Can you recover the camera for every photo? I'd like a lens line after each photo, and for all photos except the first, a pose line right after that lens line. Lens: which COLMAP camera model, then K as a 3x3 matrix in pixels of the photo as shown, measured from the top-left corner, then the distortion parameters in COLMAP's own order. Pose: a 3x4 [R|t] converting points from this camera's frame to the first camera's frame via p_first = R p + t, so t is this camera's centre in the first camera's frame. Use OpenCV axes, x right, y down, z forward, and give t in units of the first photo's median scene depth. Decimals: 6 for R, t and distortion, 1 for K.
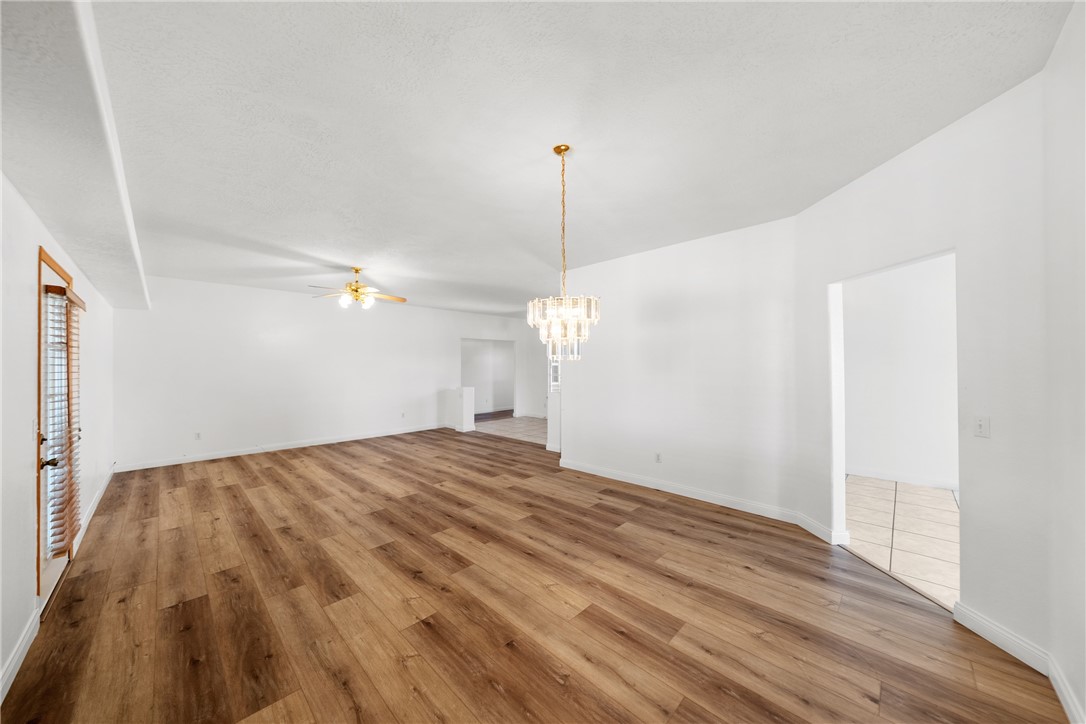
lens RADIAL K [[372.1, 0, 546.1], [0, 372.1, 361.2], [0, 0, 1]] dist [-0.001933, -0.000150]
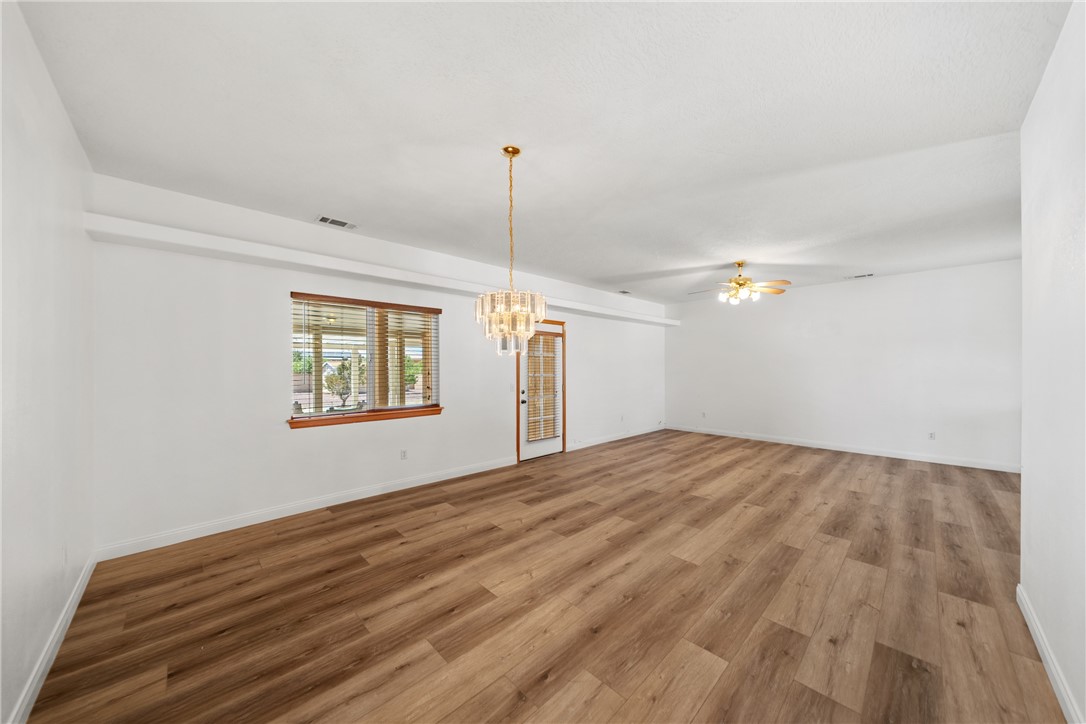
lens RADIAL K [[372.8, 0, 537.7], [0, 372.8, 367.3], [0, 0, 1]] dist [-0.001090, -0.000019]
pose [[-0.037725, 0.008396, -0.999253, 0.791001], [0.014787, 0.999860, 0.007842, 0.017025], [0.999179, -0.014481, -0.037844, 0.814631]]
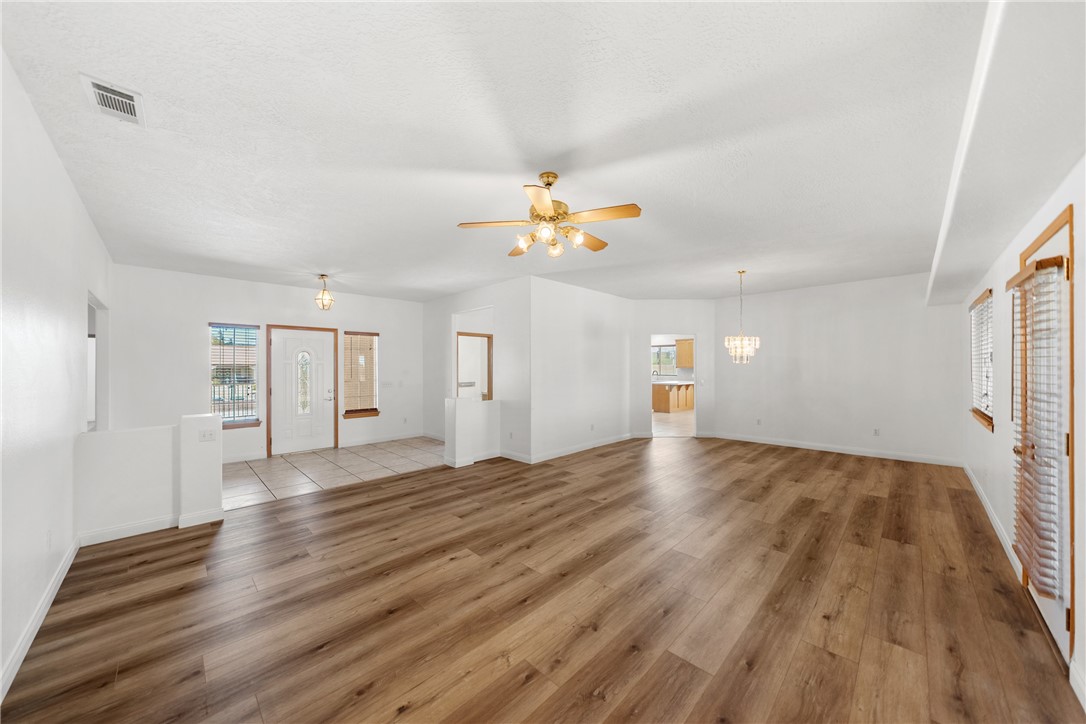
lens RADIAL K [[370.5, 0, 539.8], [0, 370.5, 365.9], [0, 0, 1]] dist [-0.001014, -0.000056]
pose [[0.016655, 0.012755, 0.999780, -1.659033], [-0.010058, 0.999870, -0.012588, 0.040859], [-0.999811, -0.009846, 0.016781, 1.618178]]
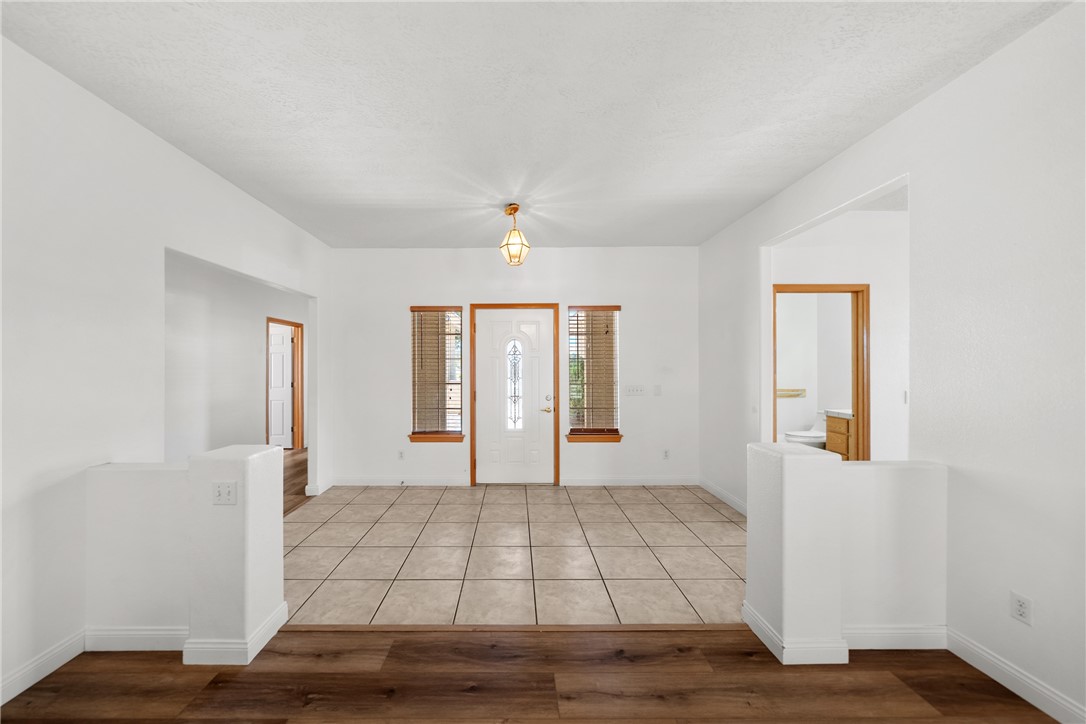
lens RADIAL K [[381.5, 0, 515.2], [0, 381.5, 363.1], [0, 0, 1]] dist [-0.001361, -0.000101]
pose [[0.719340, 0.008230, 0.694609, -0.681114], [-0.011435, 0.999935, -0.000005, 0.038722], [-0.694564, -0.007939, 0.719387, 1.893205]]
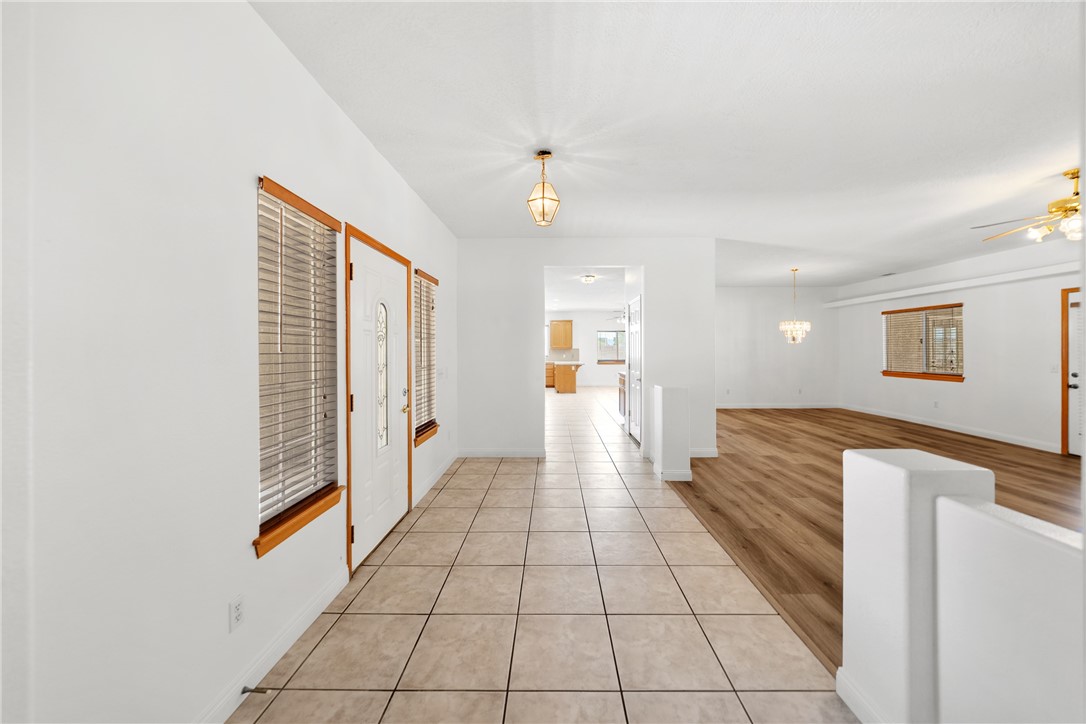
lens RADIAL K [[390.4, 0, 552.2], [0, 390.4, 348.2], [0, 0, 1]] dist [-0.001134, -0.000027]
pose [[-0.689576, 0.010791, 0.724133, -0.614482], [-0.002310, 0.999851, -0.017099, 0.067580], [-0.724210, -0.013464, -0.689448, 3.243160]]
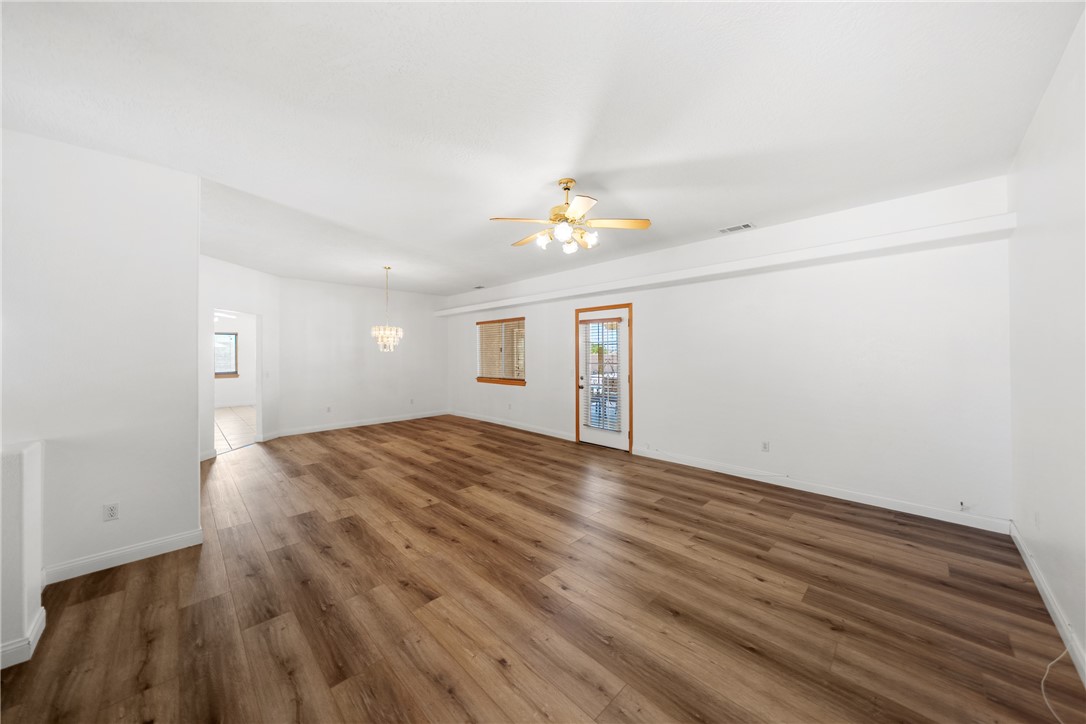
lens RADIAL K [[373.6, 0, 539.2], [0, 373.6, 352.9], [0, 0, 1]] dist [-0.000515, -0.000193]
pose [[-0.999297, 0.013454, 0.034998, -0.777083], [0.012861, 0.999771, -0.017117, 0.047239], [-0.035220, -0.016655, -0.999241, 2.549298]]
